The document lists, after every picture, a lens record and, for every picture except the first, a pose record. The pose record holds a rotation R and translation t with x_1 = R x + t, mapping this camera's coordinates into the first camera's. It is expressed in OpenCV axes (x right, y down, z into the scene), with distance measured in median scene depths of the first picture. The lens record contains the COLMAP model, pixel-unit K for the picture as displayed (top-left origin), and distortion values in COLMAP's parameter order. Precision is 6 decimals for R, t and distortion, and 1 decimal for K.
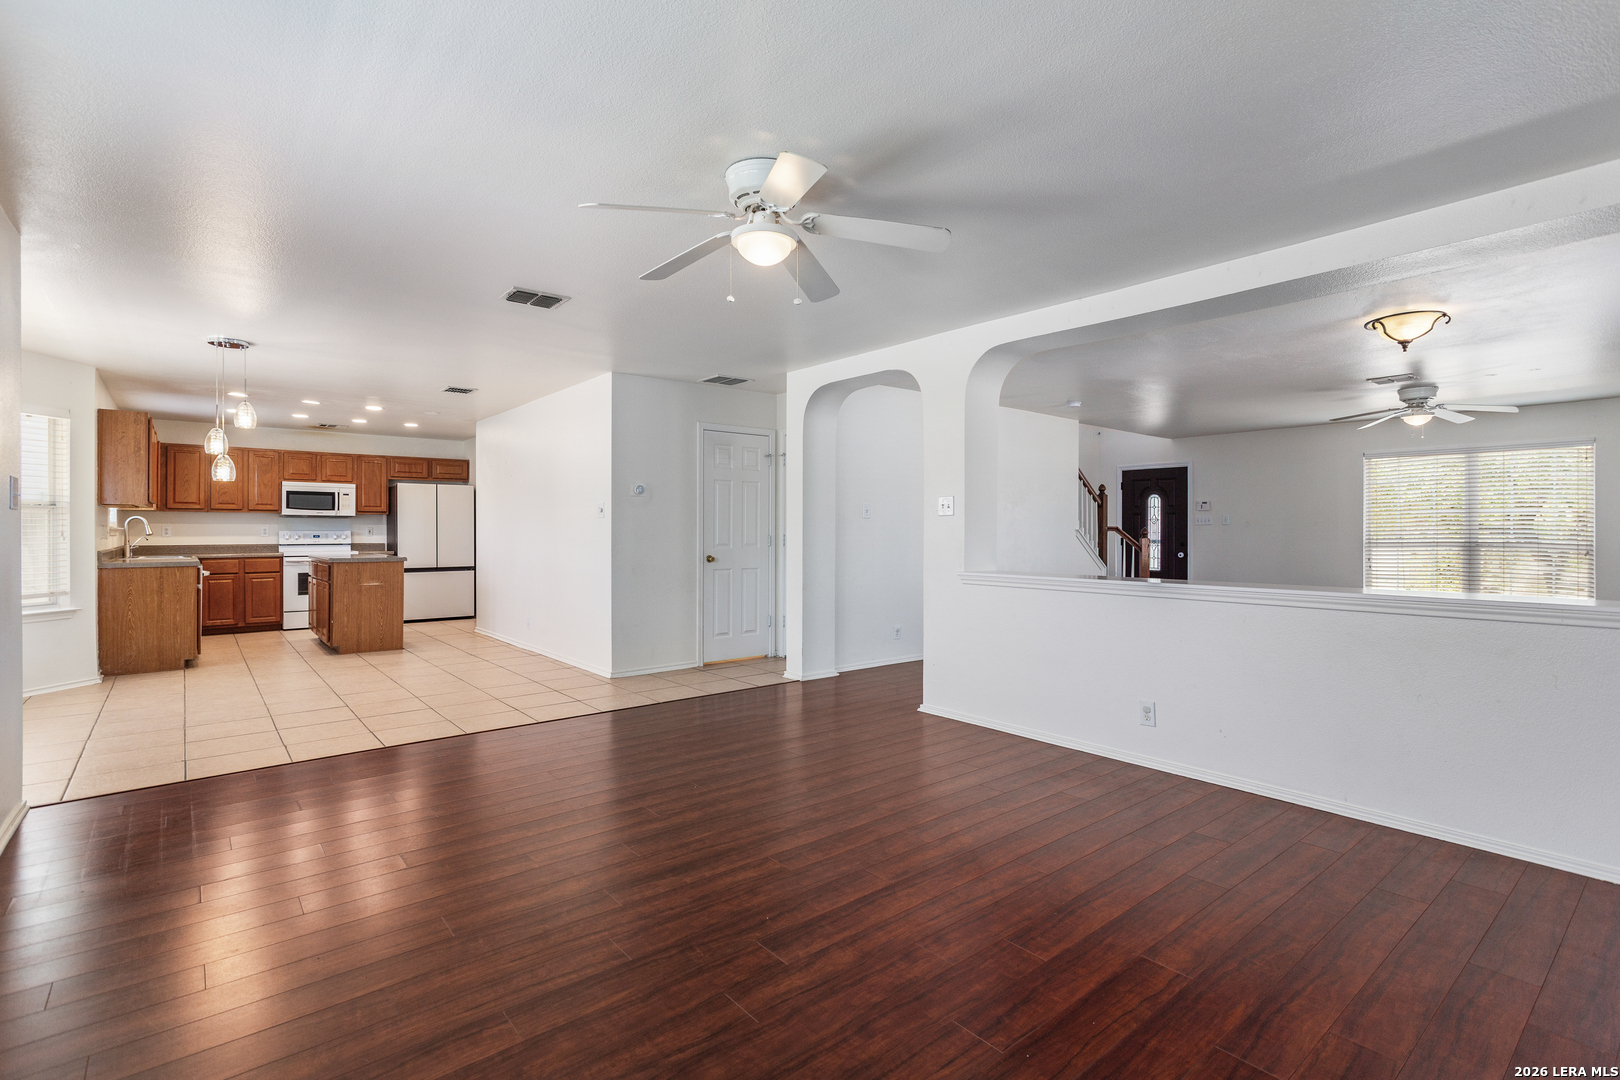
lens RADIAL K [[761.8, 0, 809.8], [0, 761.8, 531.1], [0, 0, 1]] dist [0.002523, 0.003116]
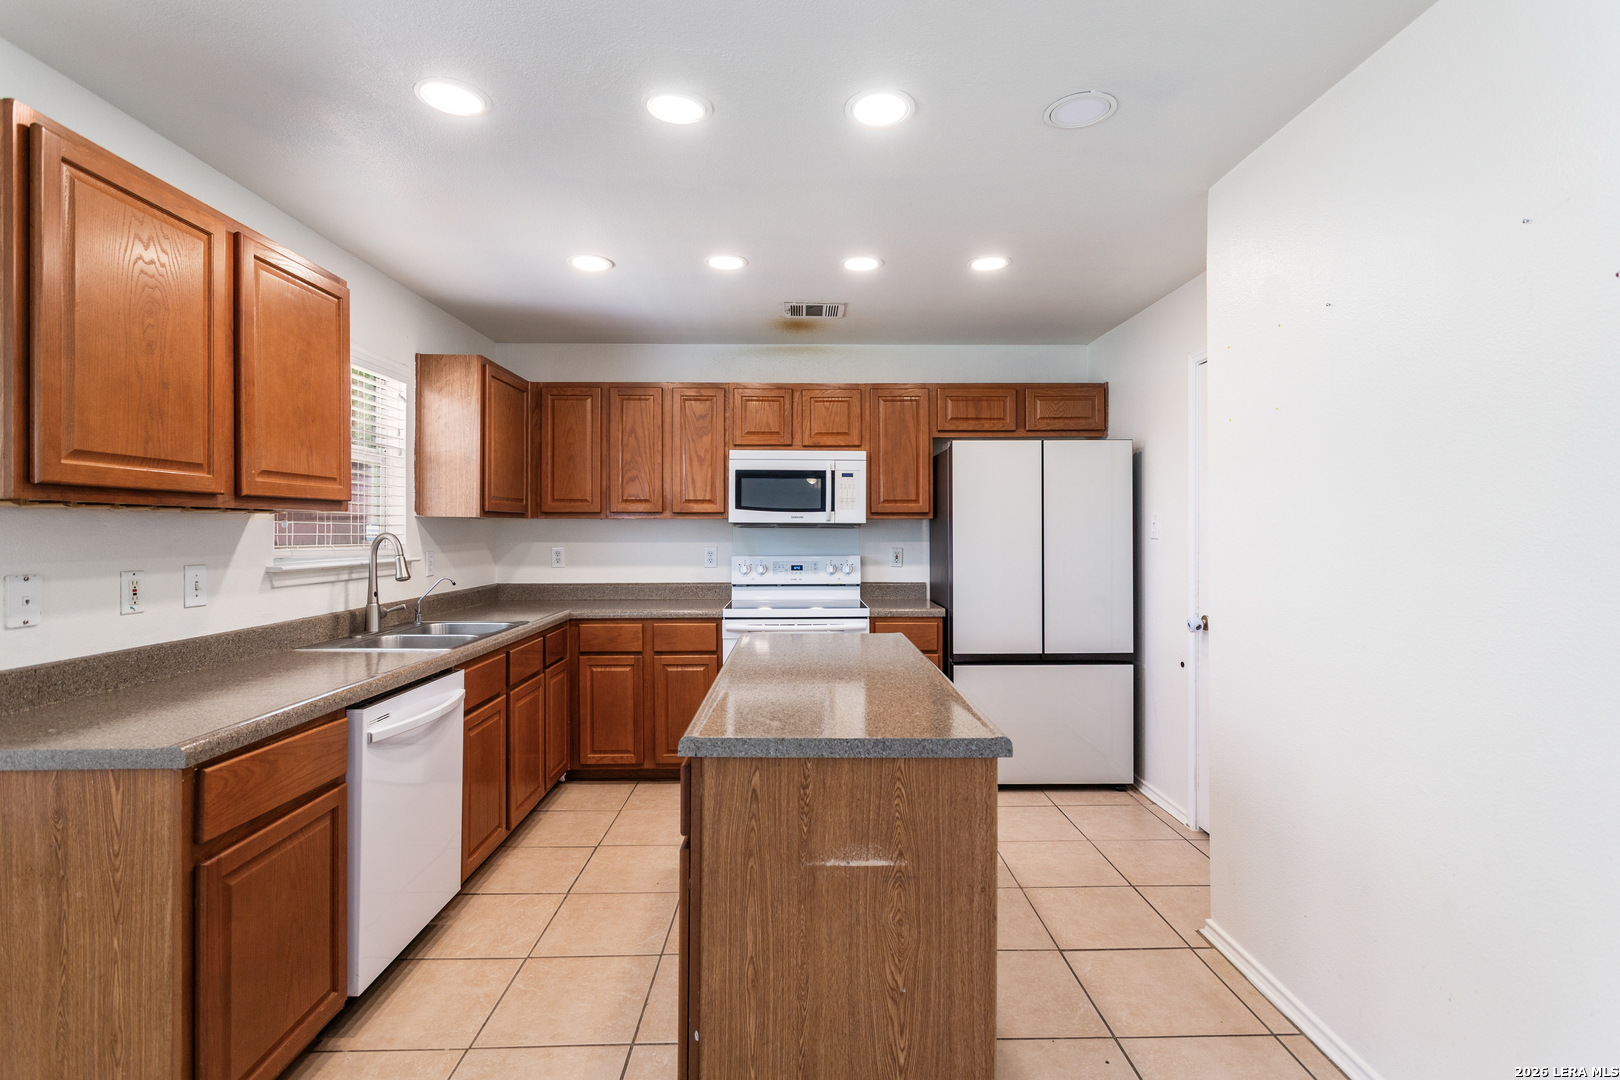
lens RADIAL K [[761.8, 0, 810.1], [0, 761.8, 531.8], [0, 0, 1]] dist [0.002523, 0.003116]
pose [[0.785708, 0.001104, -0.618597, -0.385567], [0.001051, 0.999995, 0.003119, -0.018092], [0.618597, -0.003101, 0.785702, 0.700357]]
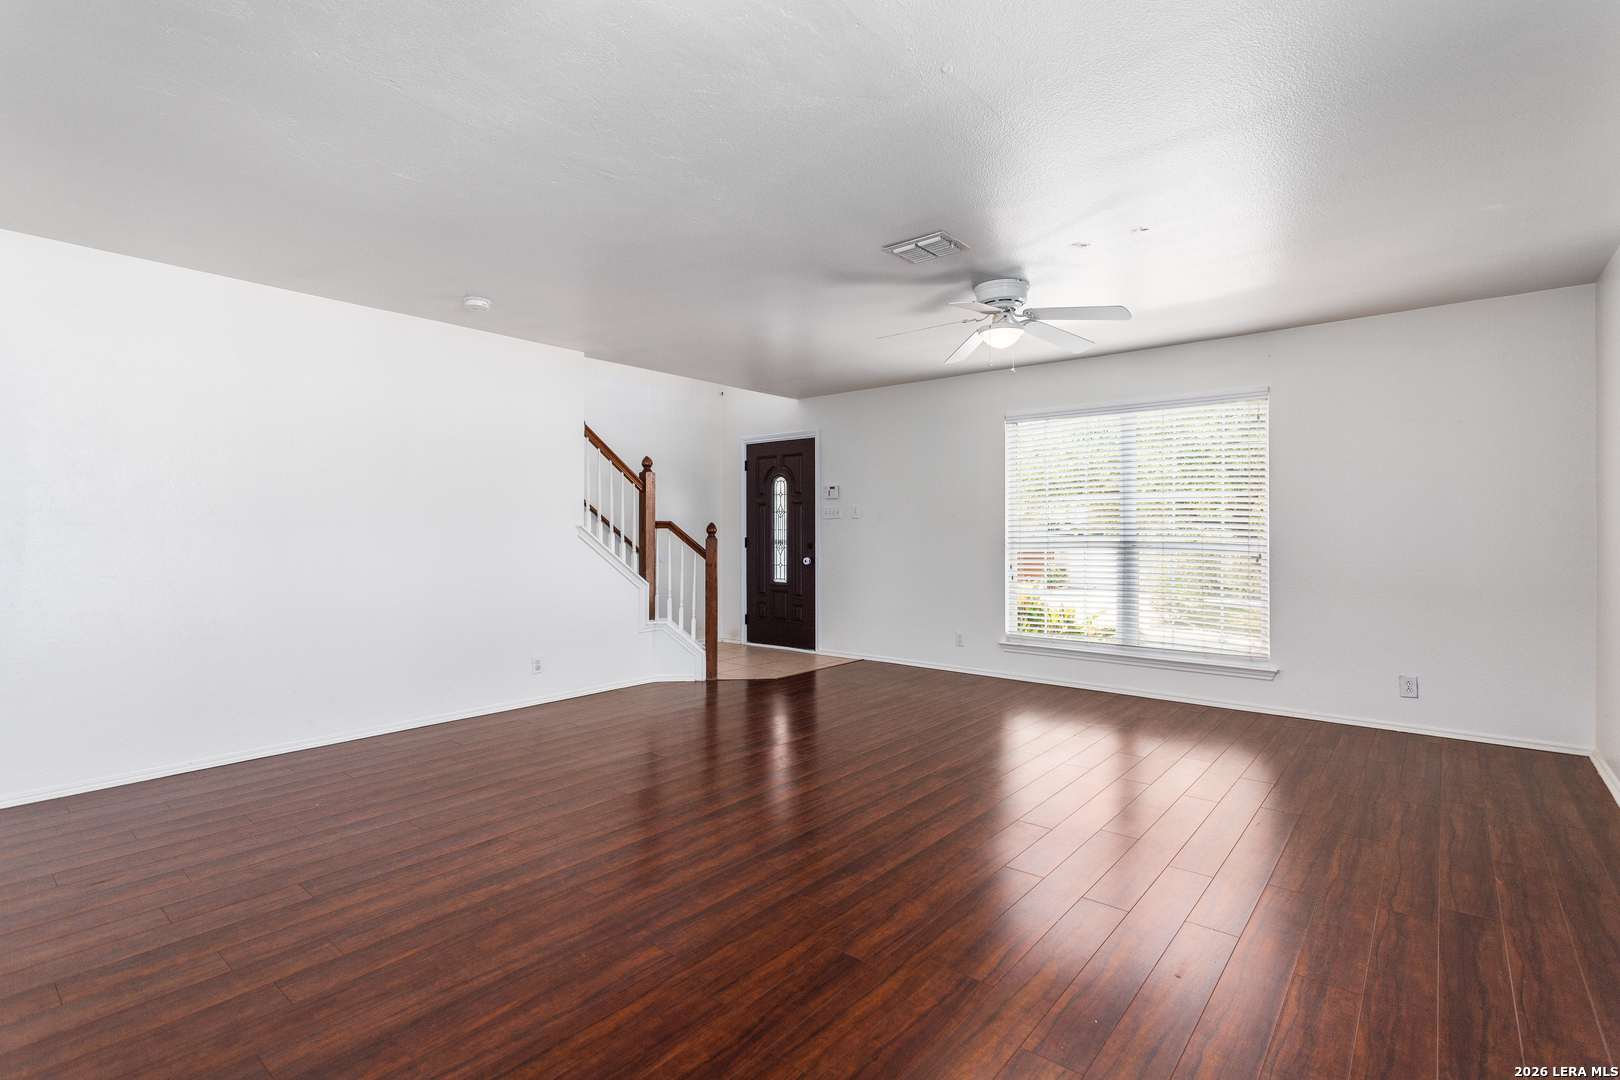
lens RADIAL K [[761.8, 0, 813.6], [0, 761.8, 528.4], [0, 0, 1]] dist [0.002523, 0.003116]
pose [[0.981342, -0.005606, 0.192191, 0.409043], [0.005655, 0.999984, 0.000294, 0.001002], [-0.192190, 0.000798, 0.981357, 0.340439]]
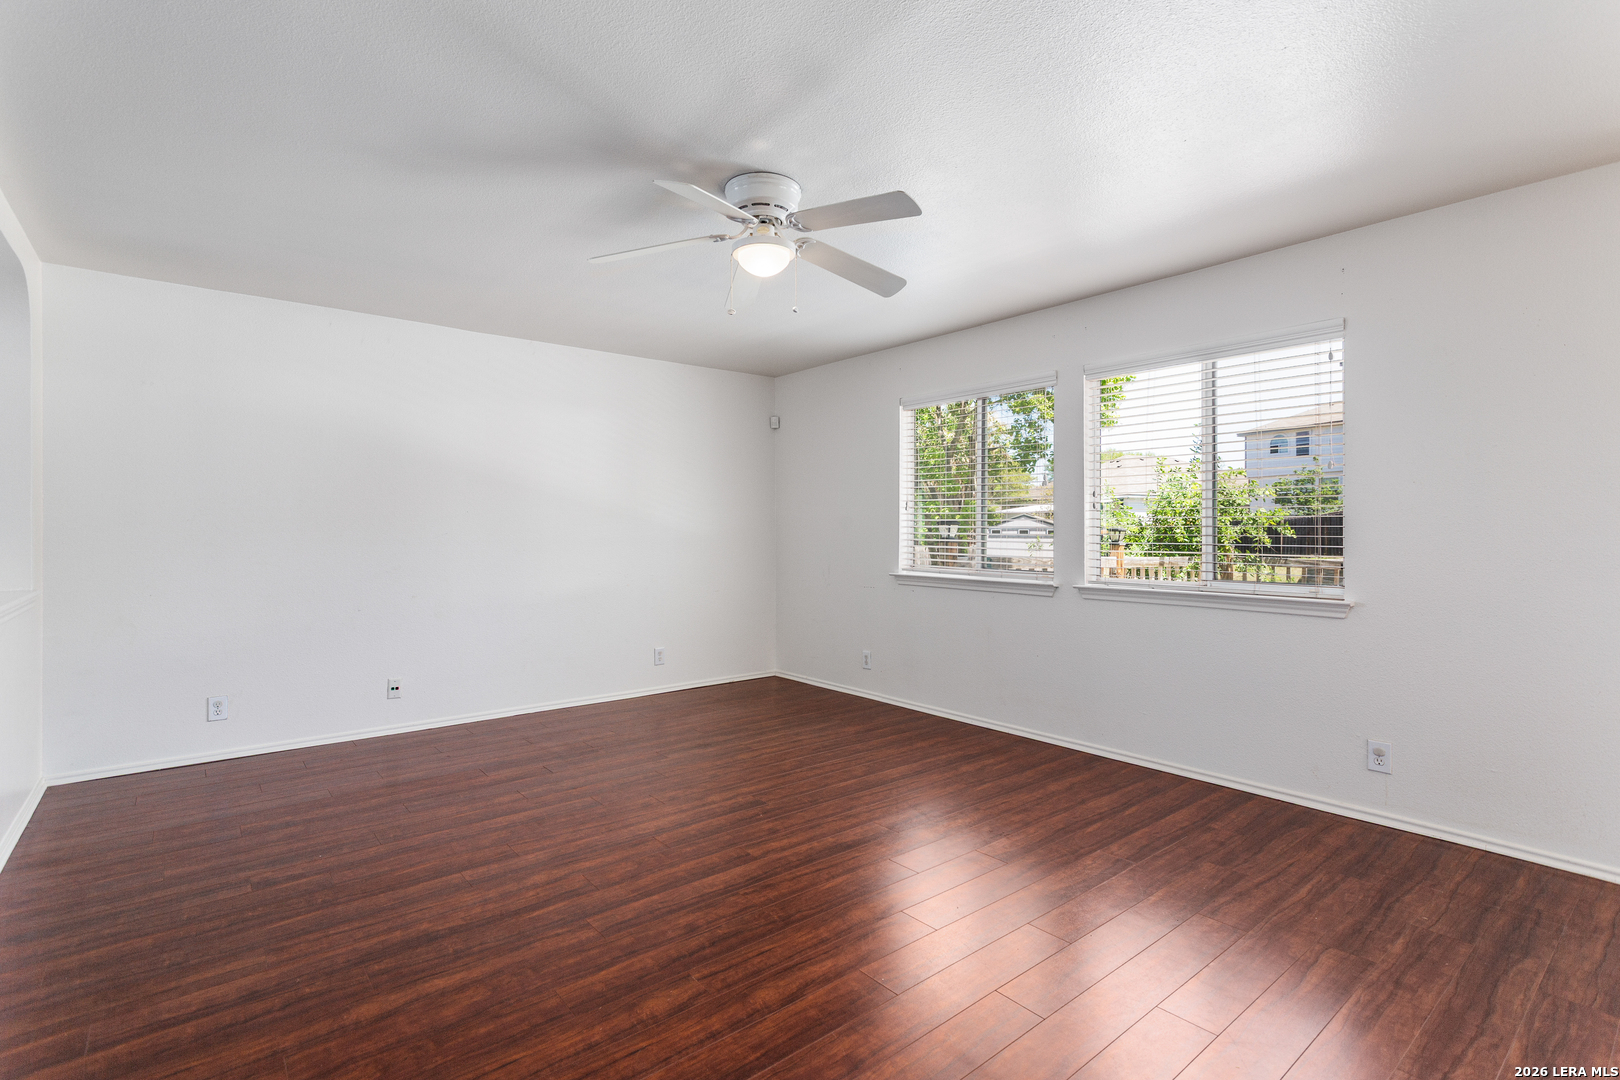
lens RADIAL K [[761.8, 0, 811.1], [0, 761.8, 528.8], [0, 0, 1]] dist [0.002523, 0.003116]
pose [[-0.999997, -0.001134, -0.002060, -0.037747], [-0.001125, 0.999990, -0.004346, -0.000597], [0.002064, -0.004343, -0.999988, 0.631188]]
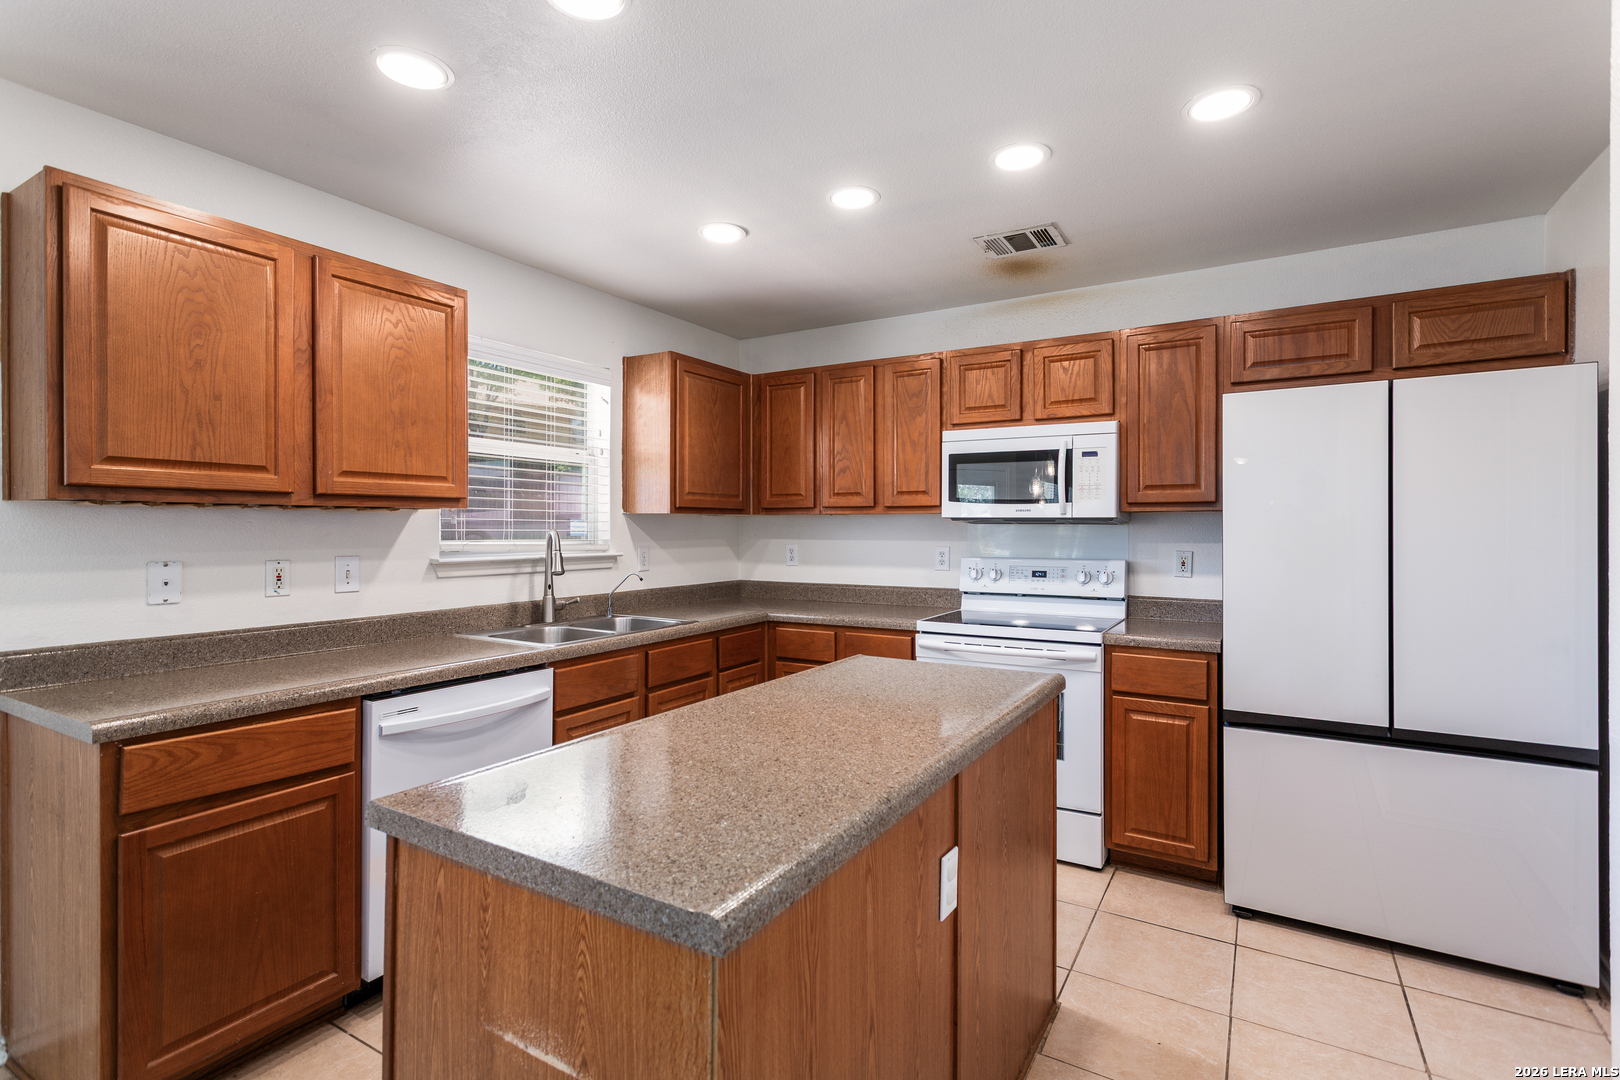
lens RADIAL K [[761.8, 0, 812.2], [0, 761.8, 530.9], [0, 0, 1]] dist [0.002523, 0.003116]
pose [[0.341471, 0.003905, -0.939884, -0.368129], [0.000298, 0.999991, 0.004263, -0.017269], [0.939892, -0.001736, 0.341467, 0.844583]]
